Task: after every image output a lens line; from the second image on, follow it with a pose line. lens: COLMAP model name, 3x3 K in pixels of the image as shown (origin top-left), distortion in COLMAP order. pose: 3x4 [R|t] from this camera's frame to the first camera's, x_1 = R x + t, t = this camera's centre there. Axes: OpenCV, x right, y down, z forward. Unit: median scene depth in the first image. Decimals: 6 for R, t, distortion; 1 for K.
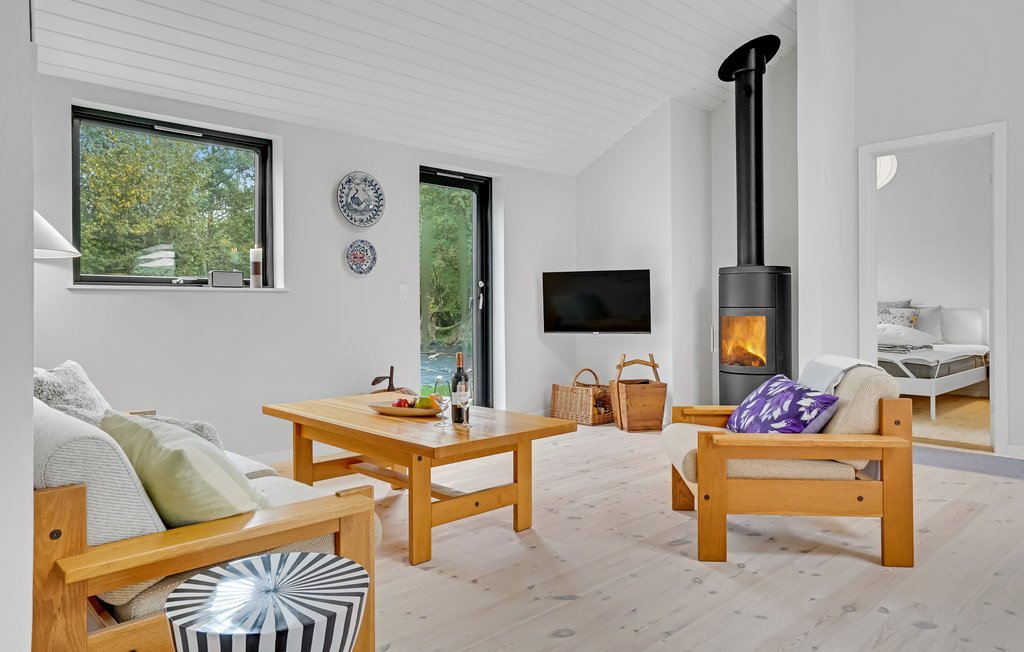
lens RADIAL K [[687.7, 0, 501.4], [0, 687.7, 300.0], [0, 0, 1]] dist [-0.000219, 0.013760]
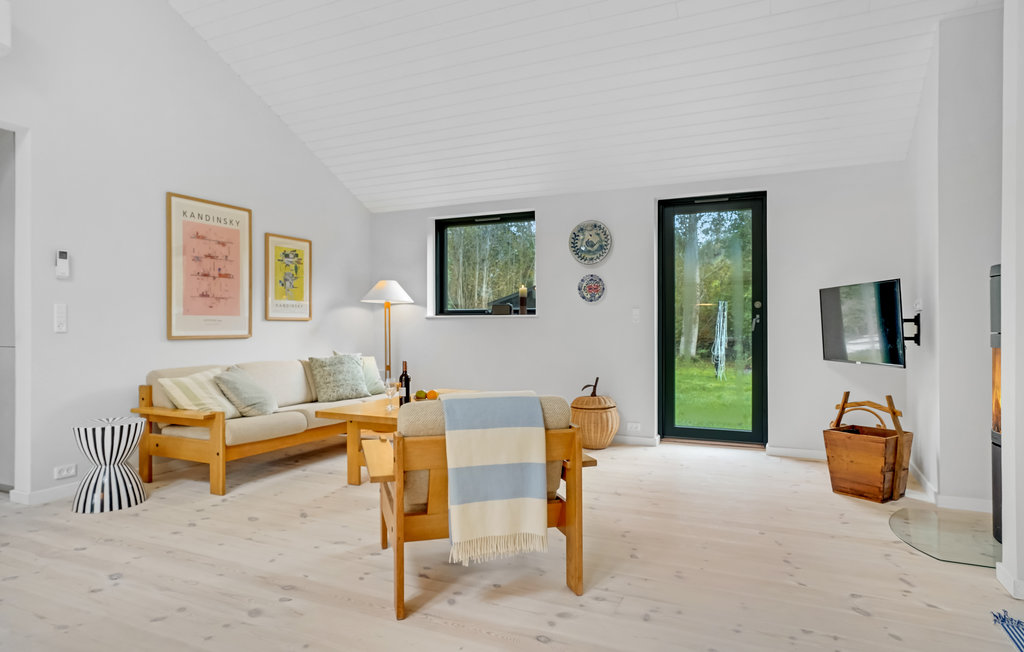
lens RADIAL K [[601.2, 0, 512.3], [0, 601.2, 323.0], [0, 0, 1]] dist [-0.006250, 0.004853]
pose [[0.358571, 0.002076, -0.933500, 0.775329], [0.010352, 0.999927, 0.006200, -0.007335], [0.933445, -0.011887, 0.358524, 0.476376]]
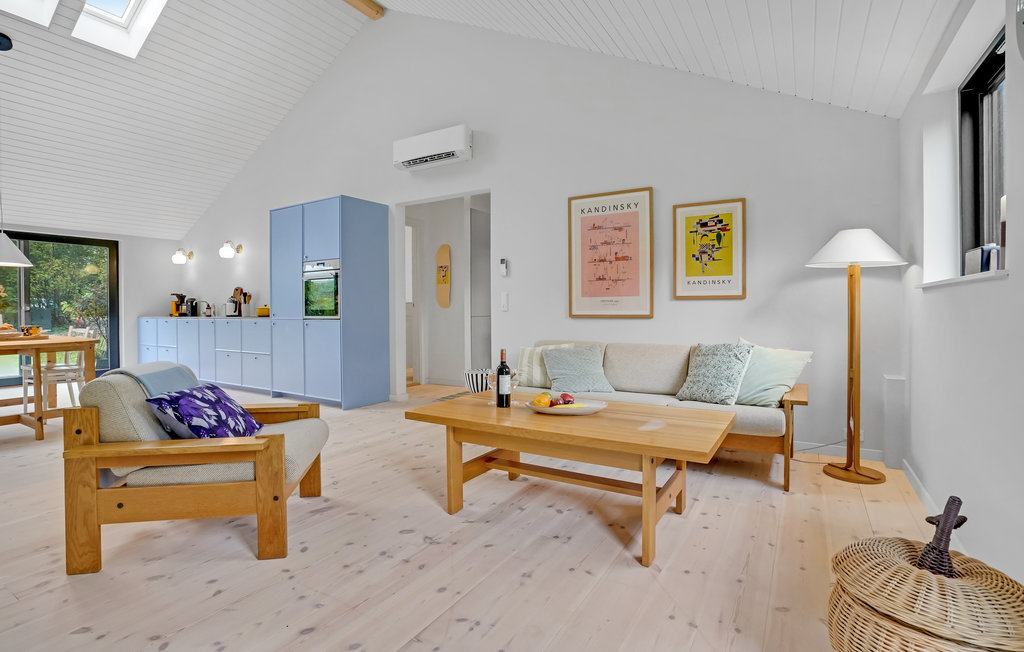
lens RADIAL K [[488.2, 0, 496.2], [0, 488.2, 308.8], [0, 0, 1]] dist [-0.026986, 0.005991]
pose [[-0.971399, 0.009634, -0.237258, 0.097516], [0.012465, 0.999868, -0.010437, 0.009298], [0.237126, -0.013096, -0.971391, 1.158261]]
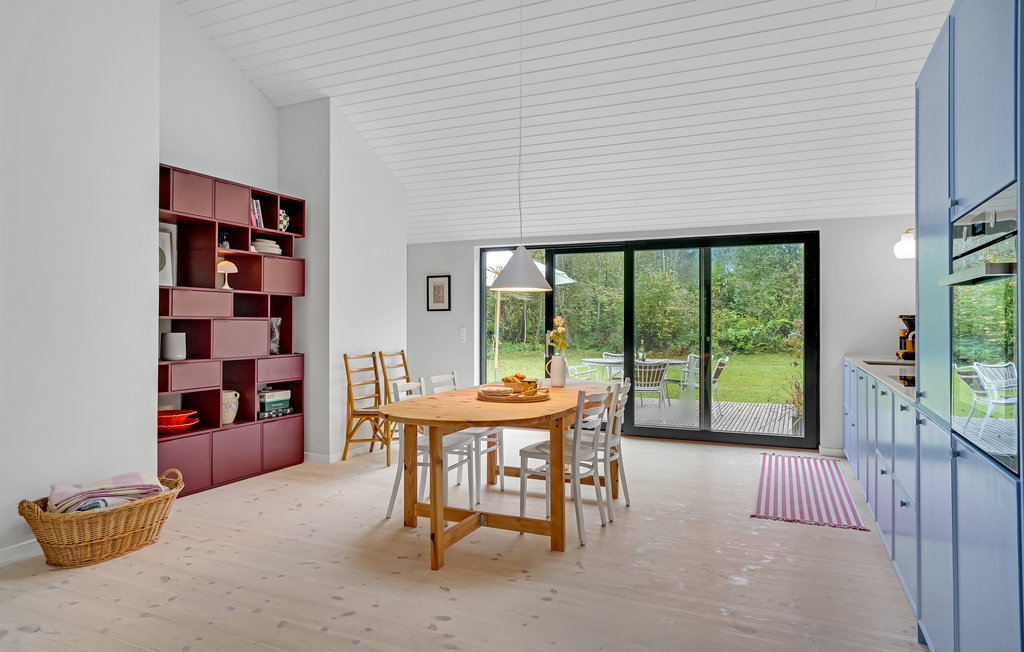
lens RADIAL K [[608.4, 0, 505.2], [0, 608.4, 323.4], [0, 0, 1]] dist [0.002626, 0.001683]
pose [[-0.364045, 0.000069, 0.931381, 0.013196], [-0.008676, 0.999956, -0.003465, -0.047451], [-0.931341, -0.009343, -0.364028, 0.380826]]
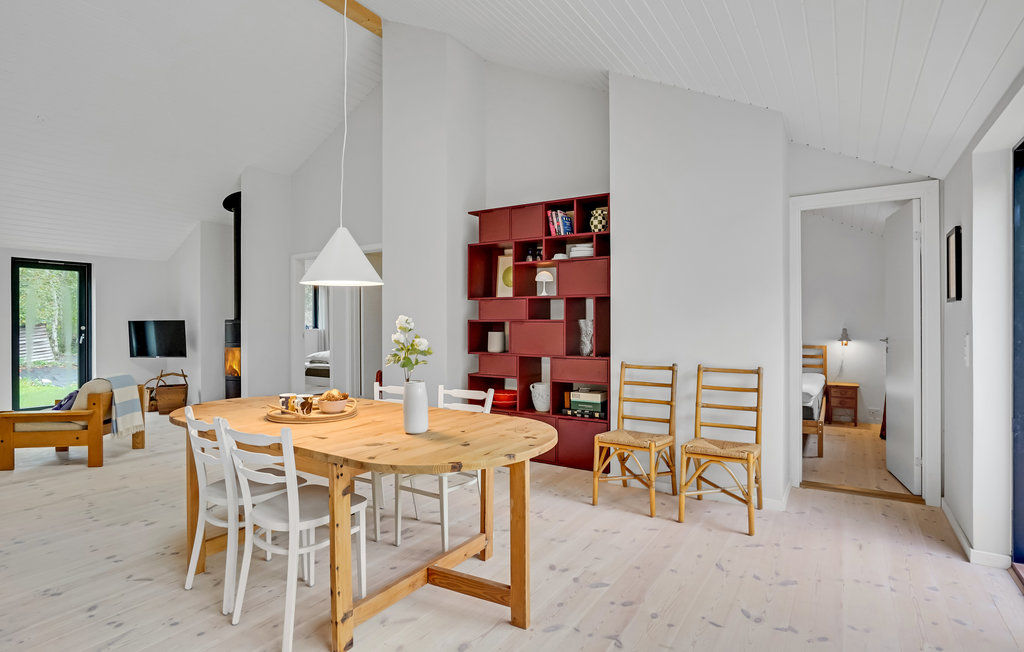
lens RADIAL K [[524.9, 0, 511.4], [0, 524.9, 321.8], [0, 0, 1]] dist [-0.036094, 0.016055]
pose [[0.972595, 0.001801, 0.232499, 0.840503], [-0.002799, 0.999988, 0.003964, -0.056982], [-0.232489, -0.004506, 0.972589, -0.537480]]
